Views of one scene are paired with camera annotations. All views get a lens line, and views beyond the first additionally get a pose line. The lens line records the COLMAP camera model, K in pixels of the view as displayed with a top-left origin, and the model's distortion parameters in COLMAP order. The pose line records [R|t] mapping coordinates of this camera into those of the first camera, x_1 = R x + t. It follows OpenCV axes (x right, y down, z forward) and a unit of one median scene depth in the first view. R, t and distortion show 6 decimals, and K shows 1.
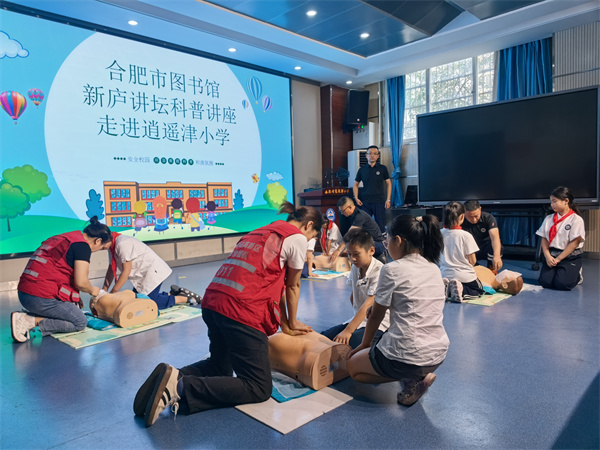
lens RADIAL K [[420.2, 0, 300.0], [0, 420.2, 225.0], [0, 0, 1]] dist [-0.044347, -0.000645]
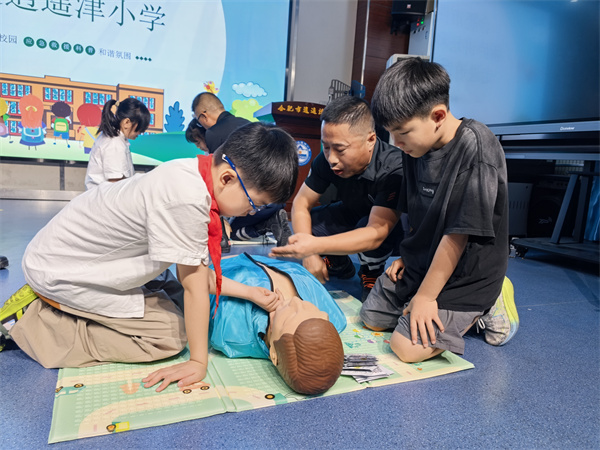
lens RADIAL K [[420.2, 0, 300.0], [0, 420.2, 225.0], [0, 0, 1]] dist [-0.044347, -0.000645]
pose [[0.916040, 0.154654, -0.370072, 0.350972], [-0.124207, 0.986696, 0.104894, 0.017119], [0.381371, -0.050121, 0.923062, 0.511420]]
